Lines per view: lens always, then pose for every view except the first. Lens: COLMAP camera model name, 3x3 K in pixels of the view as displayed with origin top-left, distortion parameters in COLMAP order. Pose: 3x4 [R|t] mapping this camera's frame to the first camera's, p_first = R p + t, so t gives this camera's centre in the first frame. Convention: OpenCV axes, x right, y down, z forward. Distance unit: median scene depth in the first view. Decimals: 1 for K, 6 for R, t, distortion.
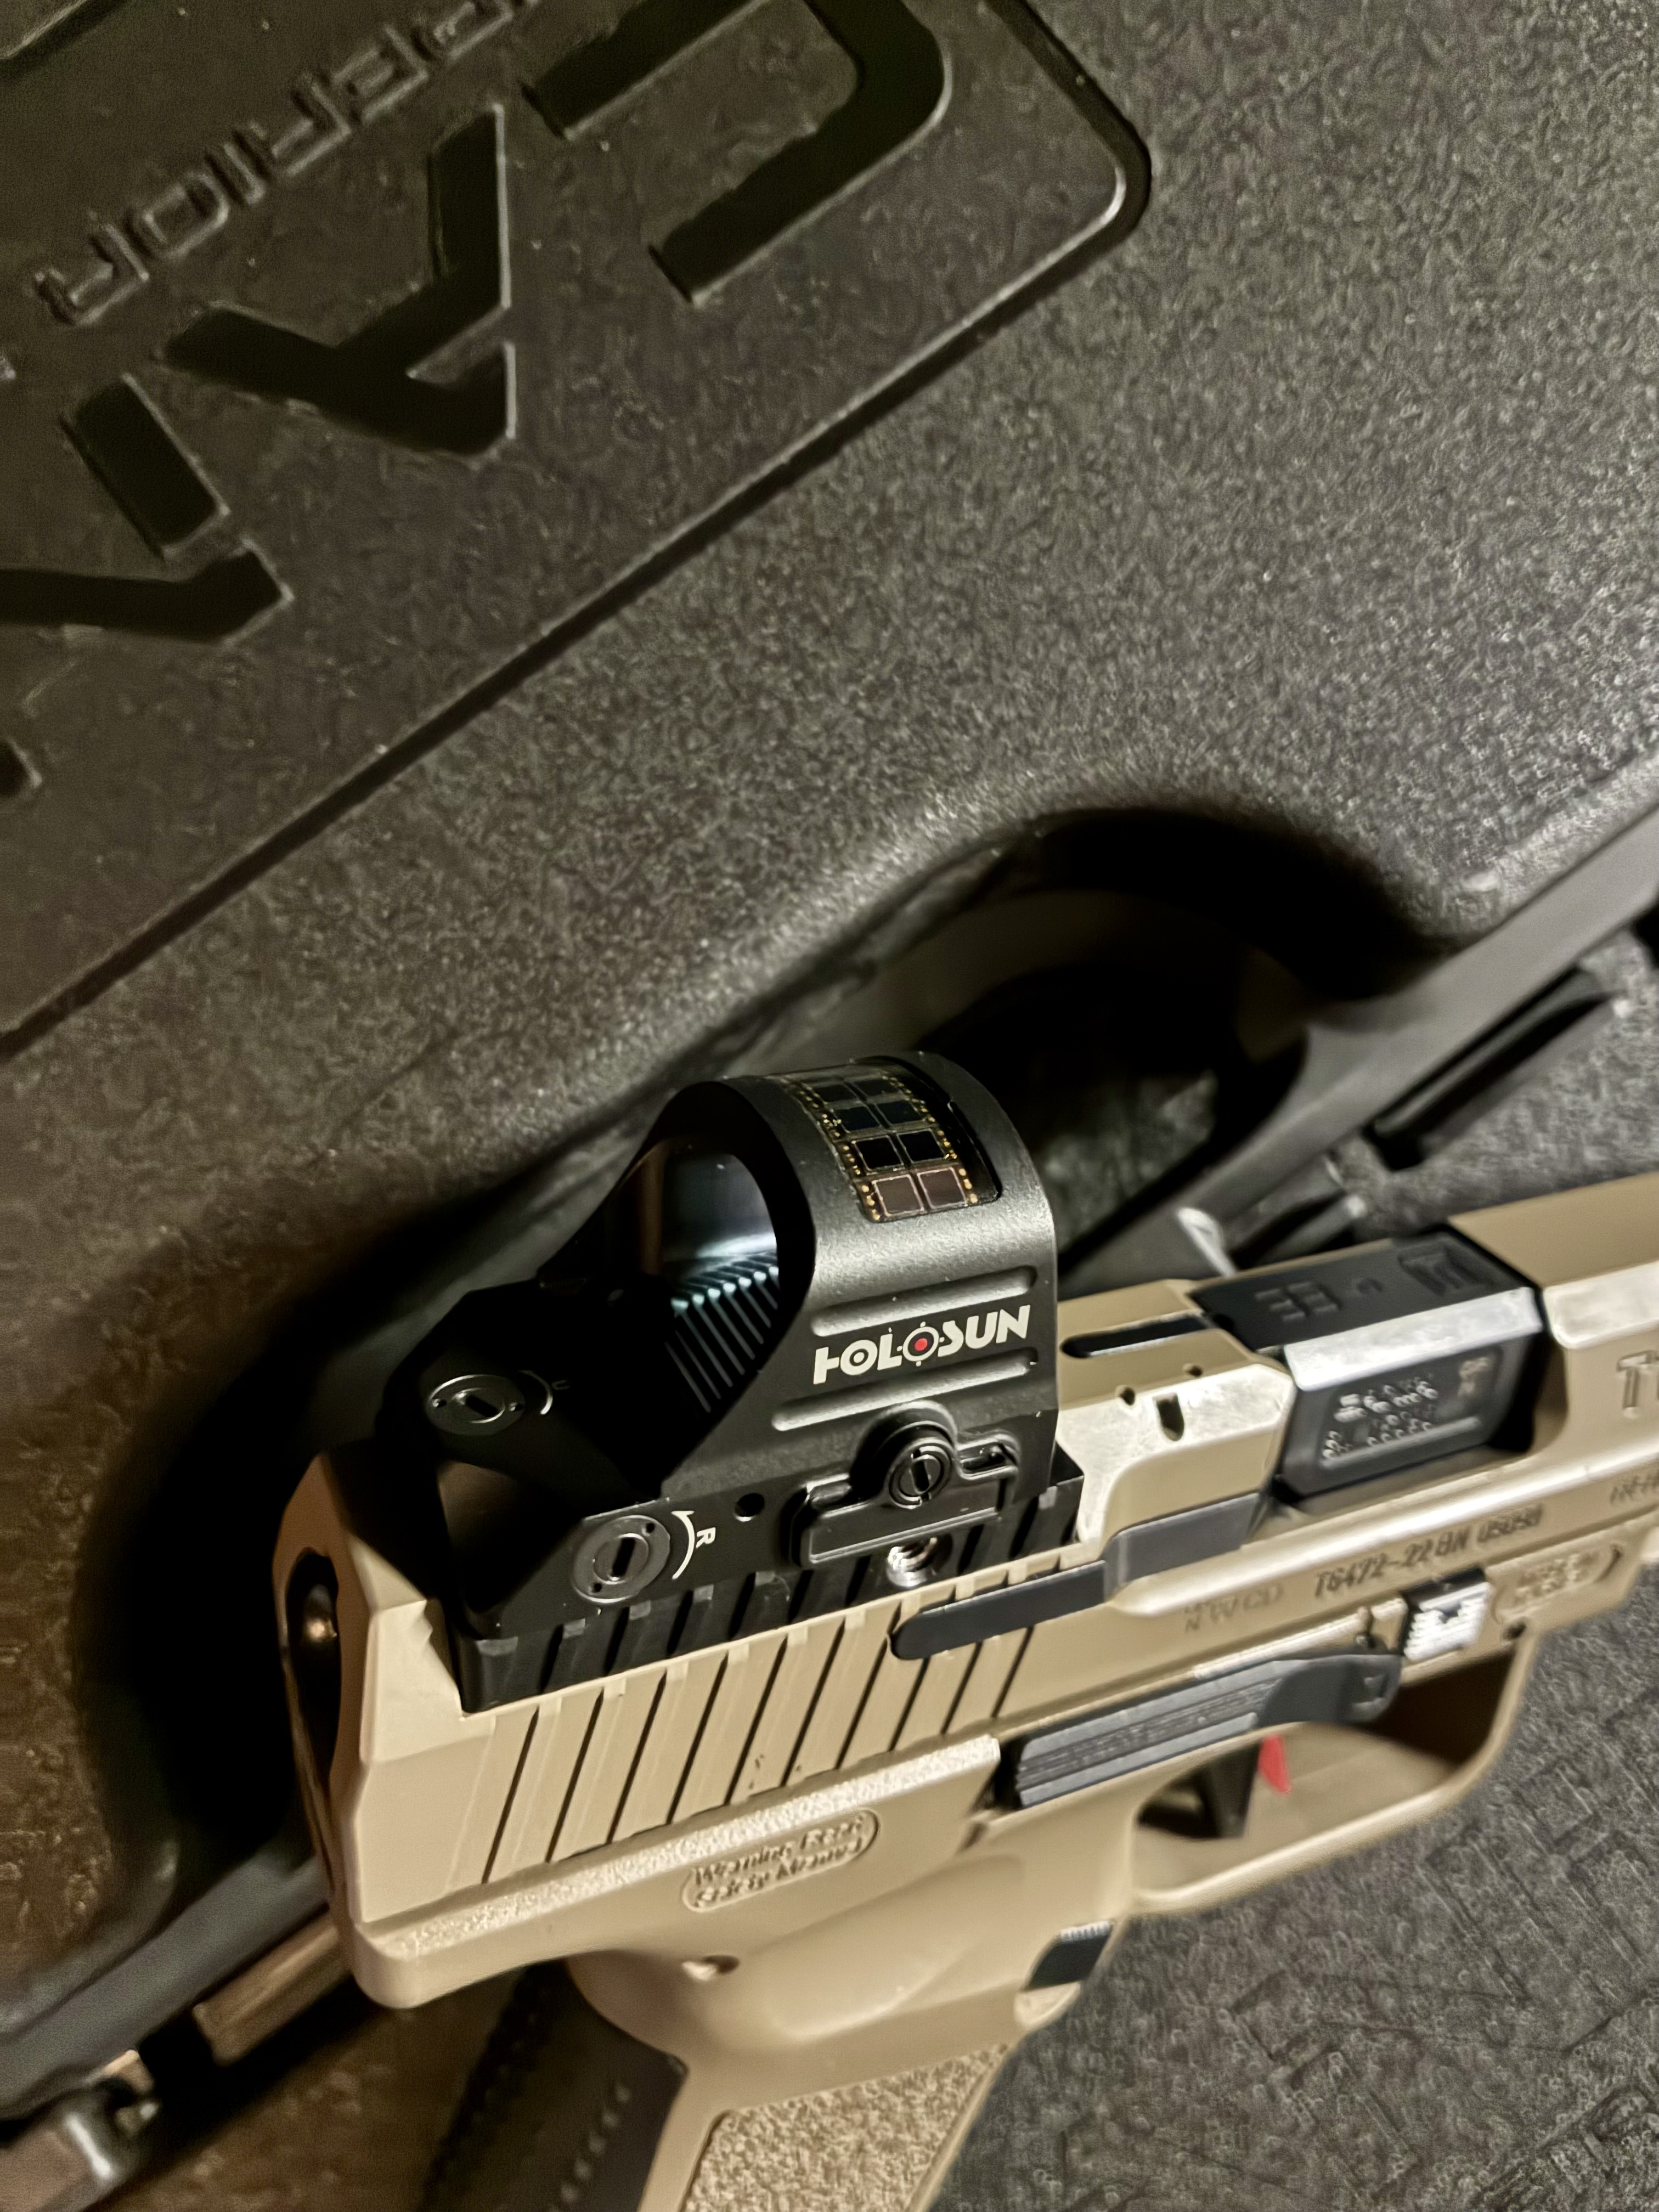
lens RADIAL K [[1799.9, 0, 829.5], [0, 1799.9, 1106.0], [0, 0, 1]] dist [-0.002274, -0.005187]
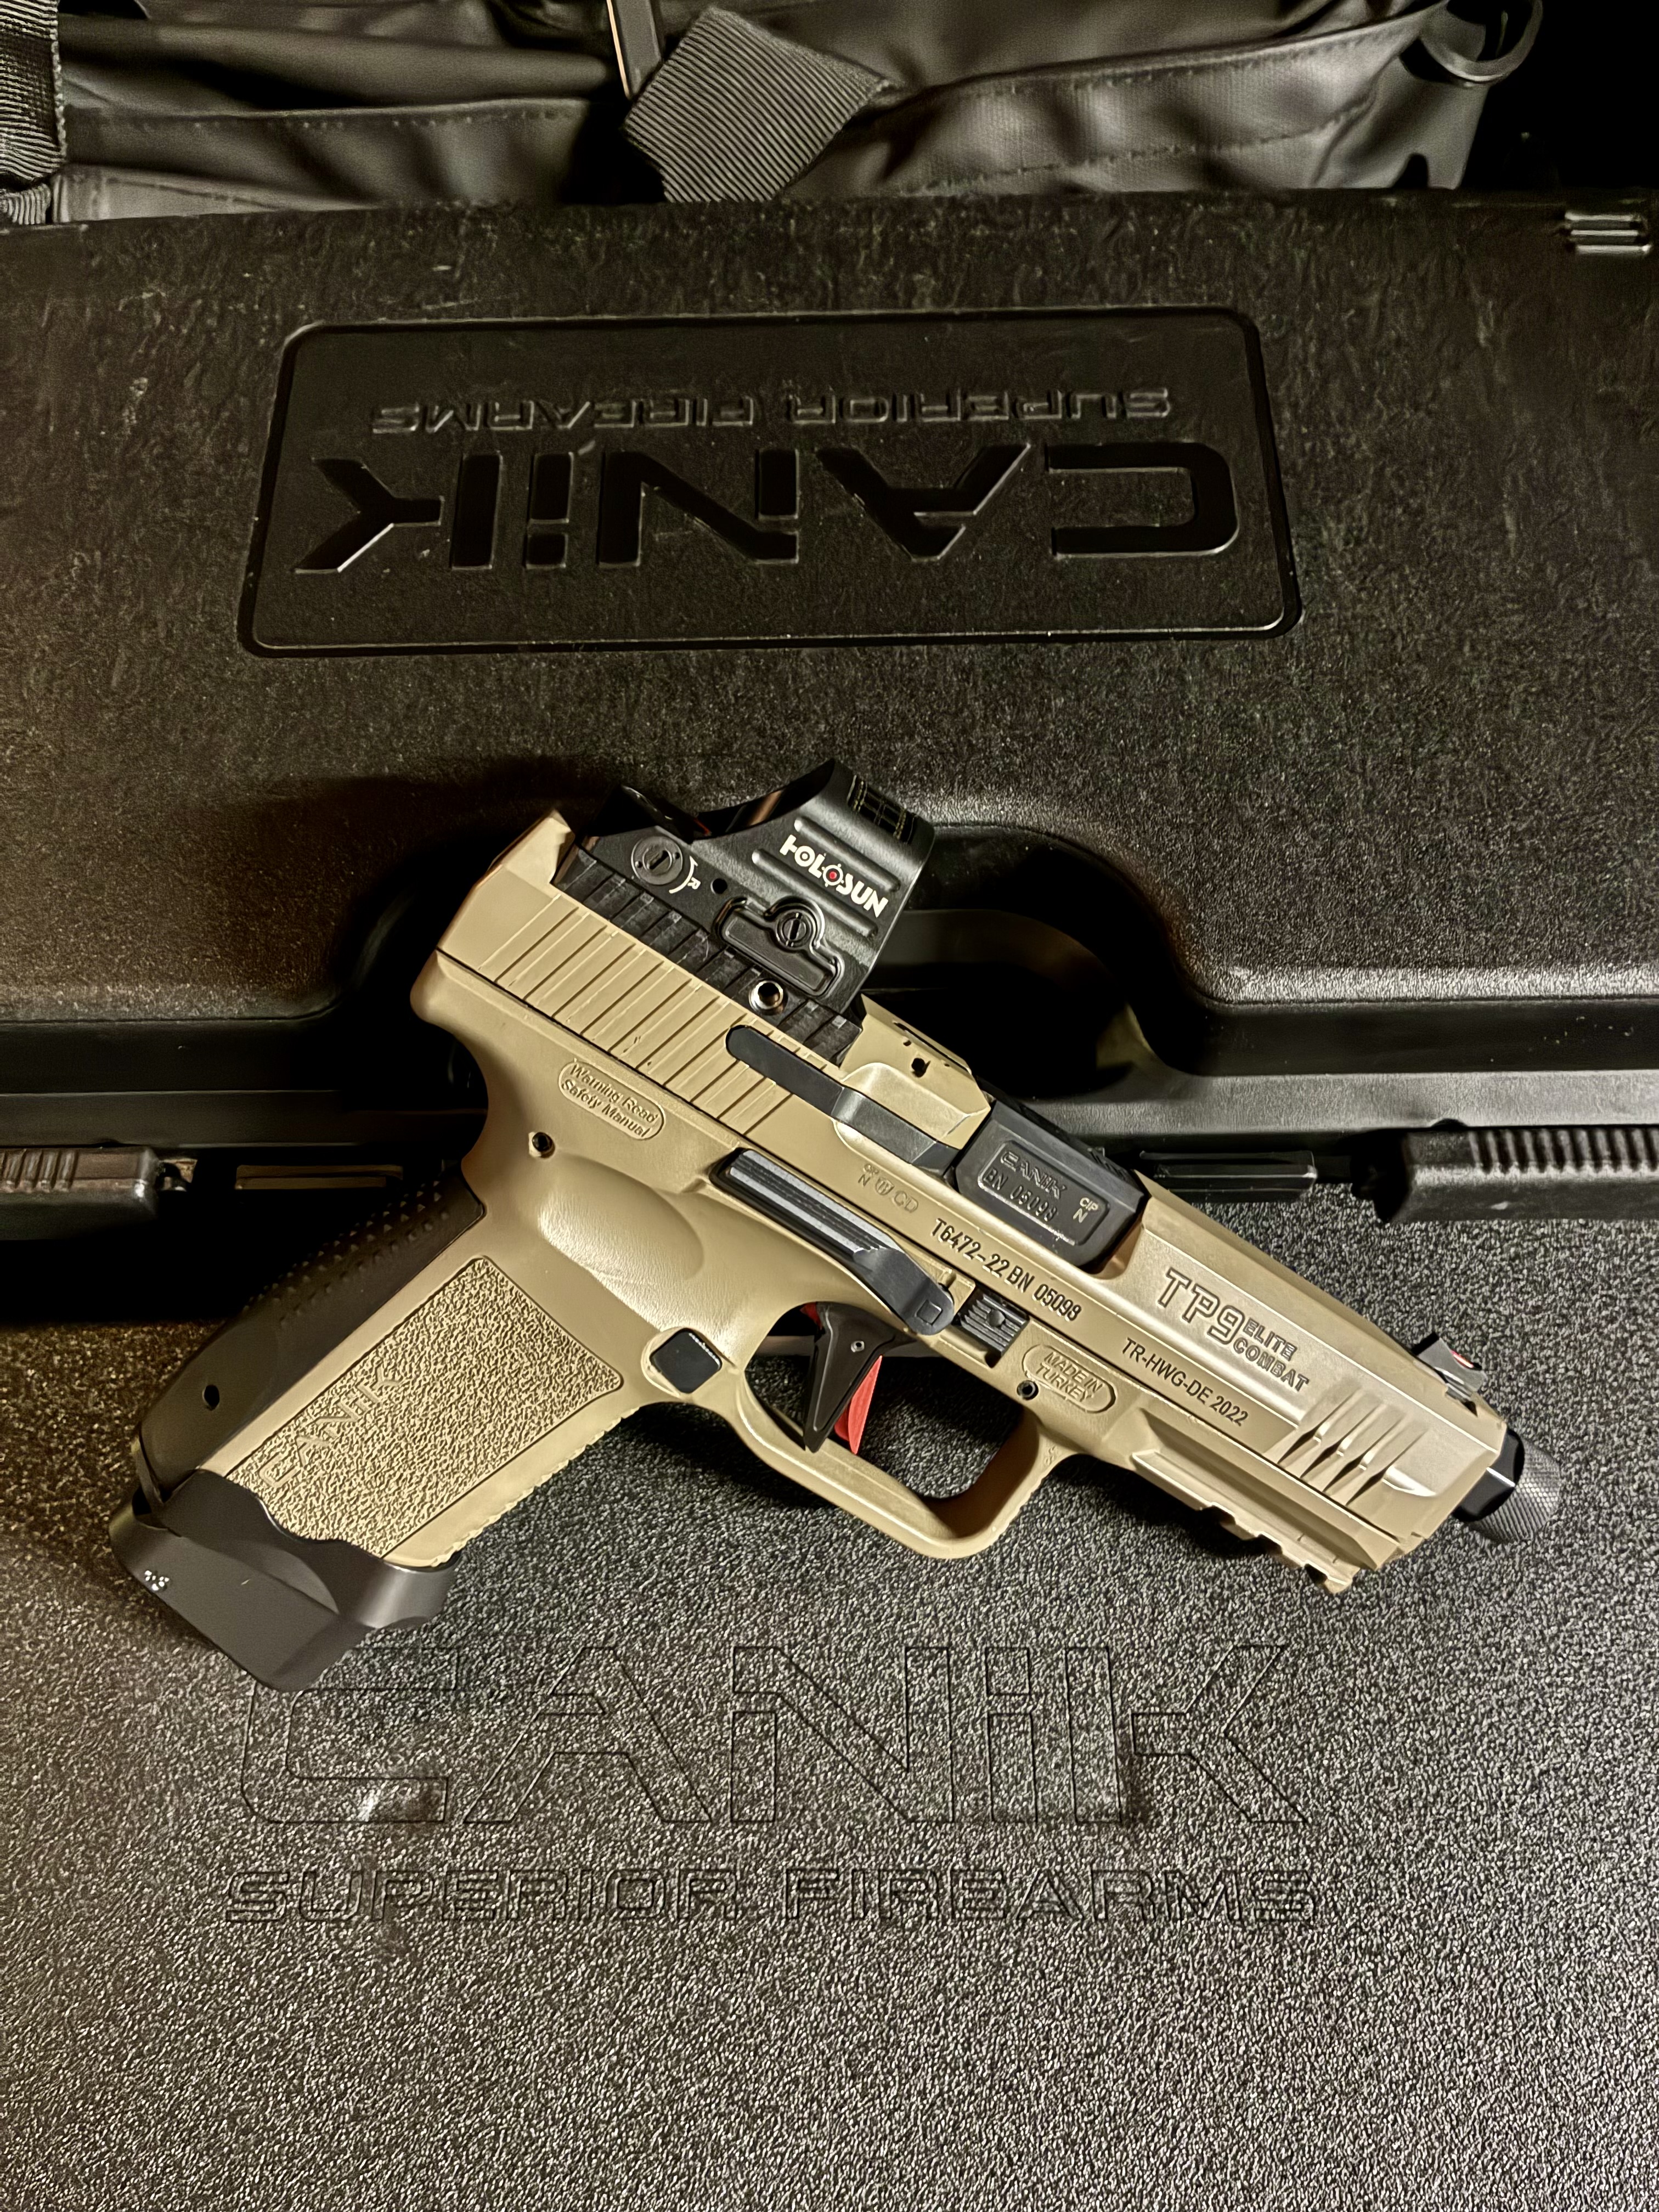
lens RADIAL K [[1799.9, 0, 829.5], [0, 1799.9, 1106.0], [0, 0, 1]] dist [-0.002274, -0.005187]
pose [[0.807182, 0.541597, -0.234798, 0.640597], [-0.589019, 0.765195, -0.259873, 0.829258], [0.038920, 0.348065, 0.936662, -0.783932]]
